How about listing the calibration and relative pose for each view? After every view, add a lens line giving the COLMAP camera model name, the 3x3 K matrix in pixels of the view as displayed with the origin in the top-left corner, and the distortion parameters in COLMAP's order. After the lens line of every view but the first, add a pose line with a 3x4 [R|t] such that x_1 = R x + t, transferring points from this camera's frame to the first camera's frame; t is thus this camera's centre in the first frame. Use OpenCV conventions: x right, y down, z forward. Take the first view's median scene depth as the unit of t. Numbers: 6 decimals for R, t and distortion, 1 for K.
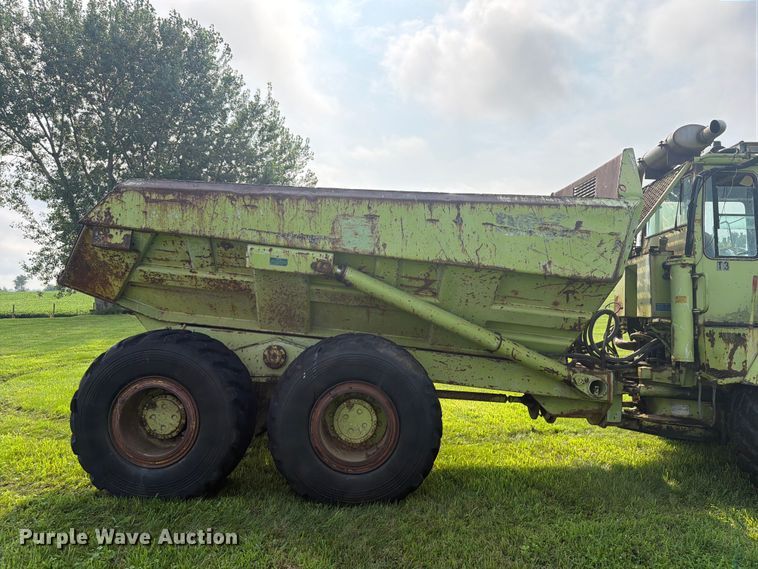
lens RADIAL K [[532.4, 0, 381.3], [0, 532.4, 284.3], [0, 0, 1]] dist [0.094845, -0.138648]
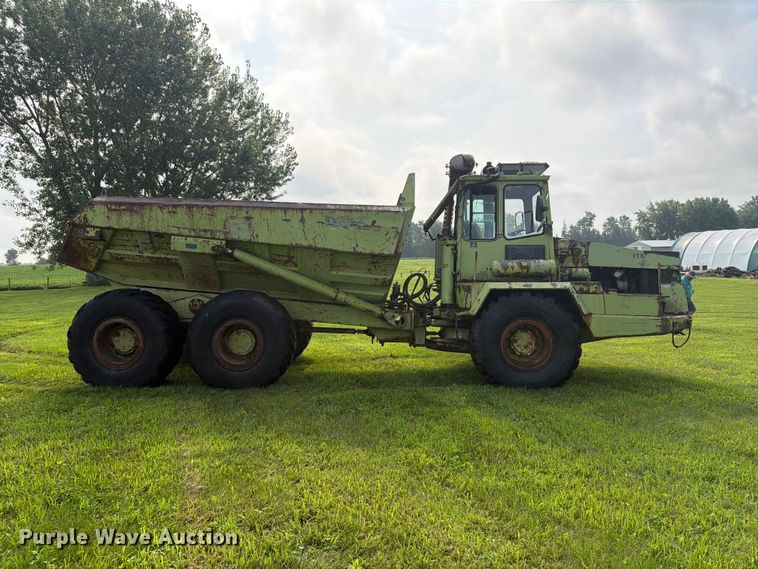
lens RADIAL K [[526.9, 0, 382.4], [0, 526.9, 280.8], [0, 0, 1]] dist [0.069557, -0.092545]
pose [[0.999744, -0.014373, 0.017457, 0.328382], [0.013451, 0.998565, 0.051839, -0.012256], [-0.018177, -0.051591, 0.998503, -0.578525]]
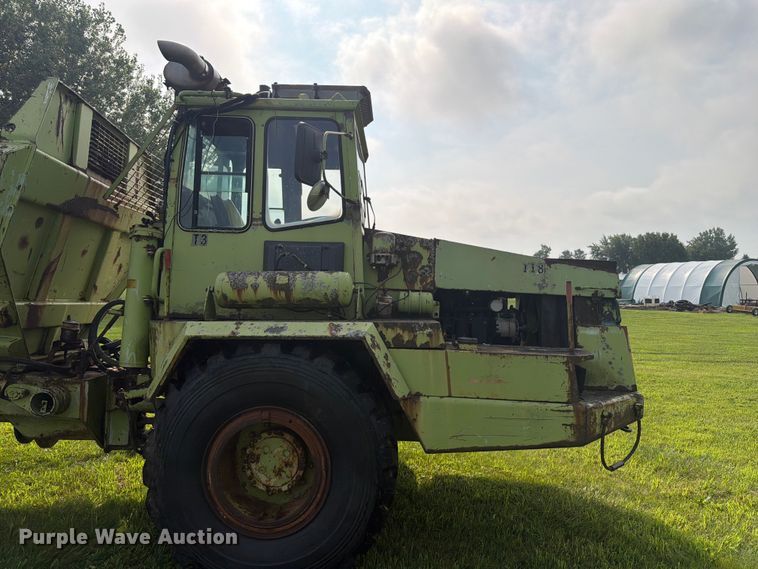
lens RADIAL K [[532.4, 0, 381.3], [0, 532.4, 284.3], [0, 0, 1]] dist [0.094845, -0.138648]
pose [[0.995900, -0.000930, 0.090459, 0.815446], [0.000738, 0.999997, 0.002155, 0.026970], [-0.090461, -0.002080, 0.995898, 0.221392]]
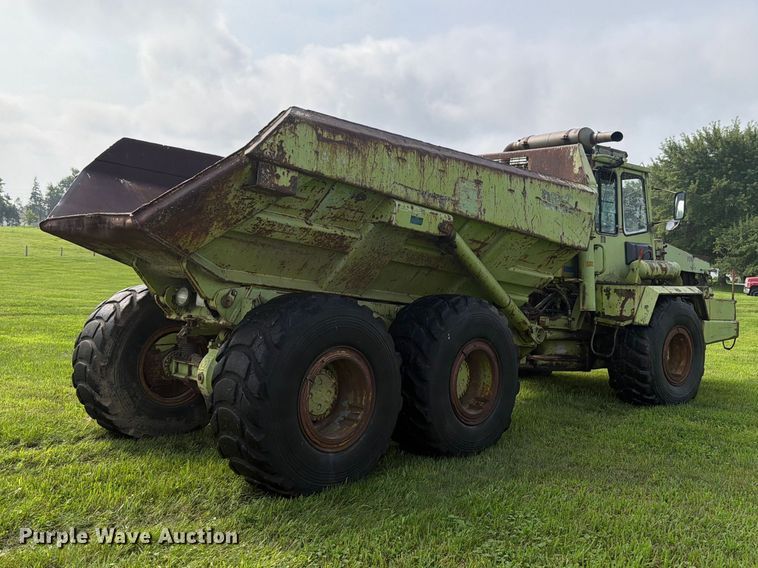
lens RADIAL K [[725.4, 0, 378.2], [0, 725.4, 267.7], [0, 0, 1]] dist [0.052782, -0.013214]
pose [[0.698675, 0.009703, 0.715374, -1.057903], [-0.053320, 0.997833, 0.038541, -0.004101], [-0.713450, -0.065071, 0.697679, 0.127084]]
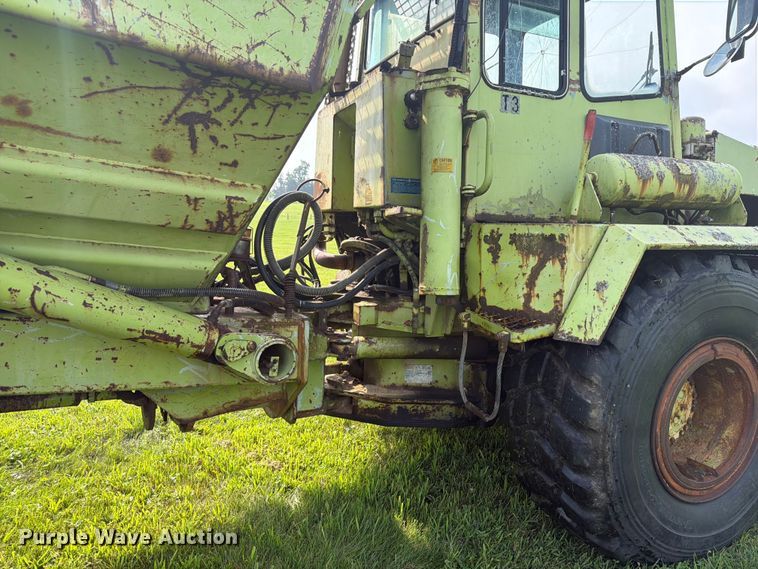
lens RADIAL K [[532.4, 0, 381.3], [0, 532.4, 284.3], [0, 0, 1]] dist [0.094845, -0.138648]
pose [[0.862213, -0.051192, 0.503953, 0.261177], [-0.031217, 0.987619, 0.153732, 0.059351], [-0.505584, -0.148282, 0.849940, 0.601924]]
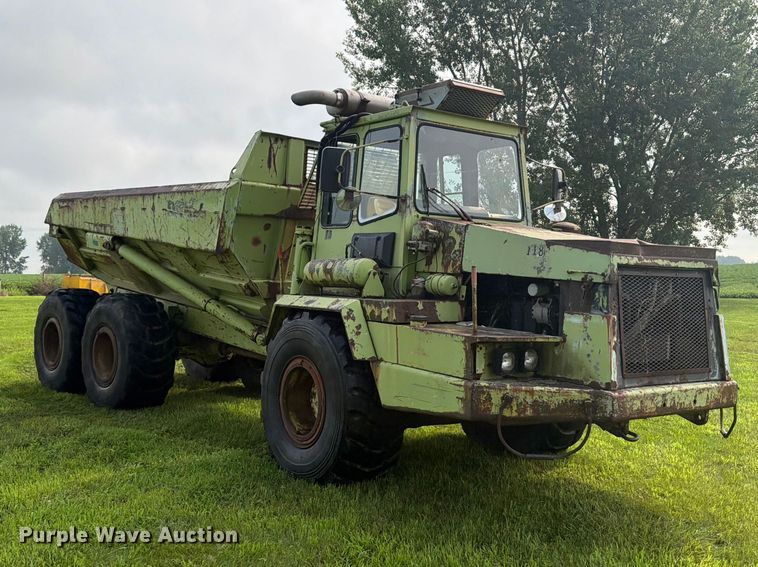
lens RADIAL K [[776.7, 0, 386.4], [0, 776.7, 286.8], [0, 0, 1]] dist [0.118970, -0.122512]
pose [[0.686662, 0.013485, -0.726852, 1.749463], [0.013290, 0.999428, 0.031097, 0.018950], [0.726855, -0.031013, 0.686090, 0.084986]]
